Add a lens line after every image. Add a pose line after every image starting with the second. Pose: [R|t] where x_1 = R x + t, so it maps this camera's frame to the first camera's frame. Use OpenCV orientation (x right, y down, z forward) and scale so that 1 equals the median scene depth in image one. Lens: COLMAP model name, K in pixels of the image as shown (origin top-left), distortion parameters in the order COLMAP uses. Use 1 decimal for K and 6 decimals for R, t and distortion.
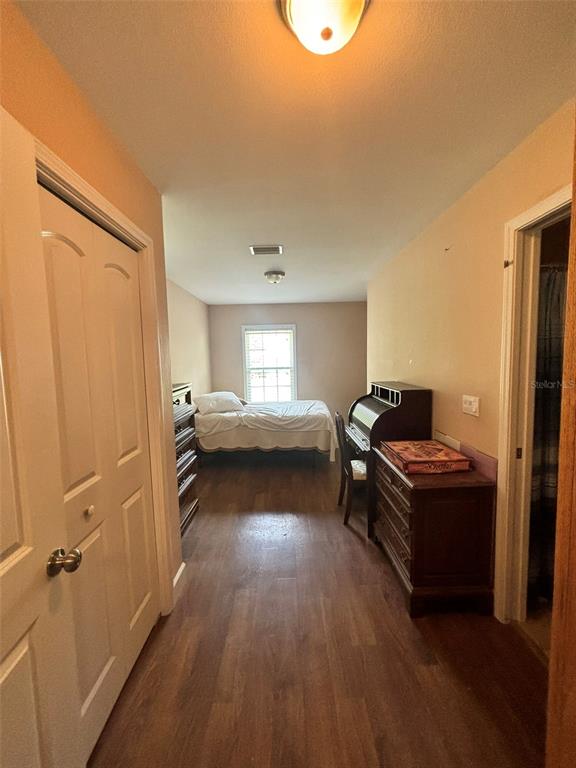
lens RADIAL K [[310.9, 0, 287.8], [0, 310.9, 383.7], [0, 0, 1]] dist [-0.001344, -0.000178]
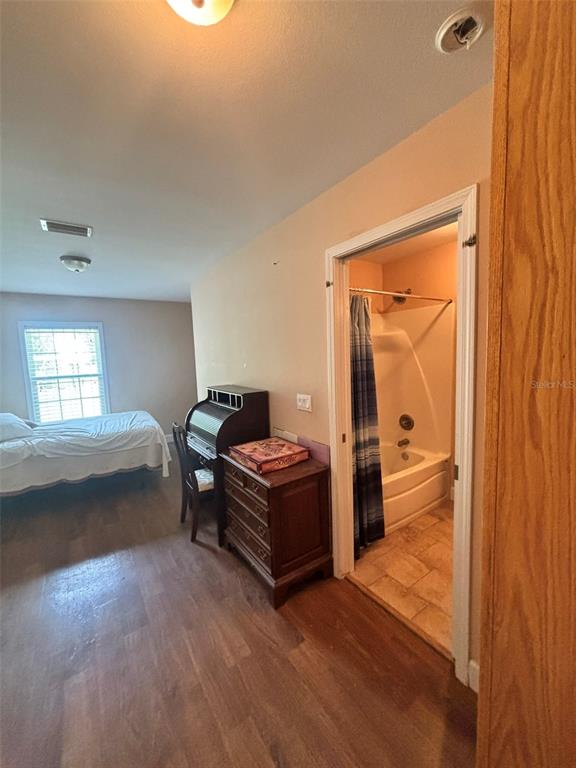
lens RADIAL K [[311.7, 0, 290.1], [0, 311.7, 382.2], [0, 0, 1]] dist [0.000178, 0.000152]
pose [[0.828110, -0.061731, 0.557156, -0.076808], [0.066469, 0.997719, 0.011749, -0.018291], [-0.556610, 0.027304, 0.830325, 0.055165]]
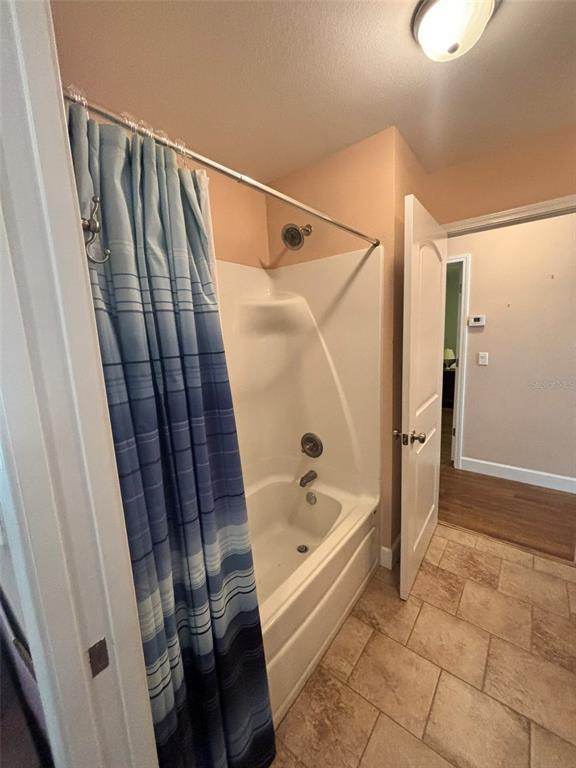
lens RADIAL K [[311.7, 0, 290.1], [0, 311.7, 382.2], [0, 0, 1]] dist [0.000178, 0.000152]
pose [[0.624896, -0.128753, 0.770018, 0.427412], [0.095515, 0.991506, 0.088273, -0.048601], [-0.774843, 0.018387, 0.631886, 0.415604]]
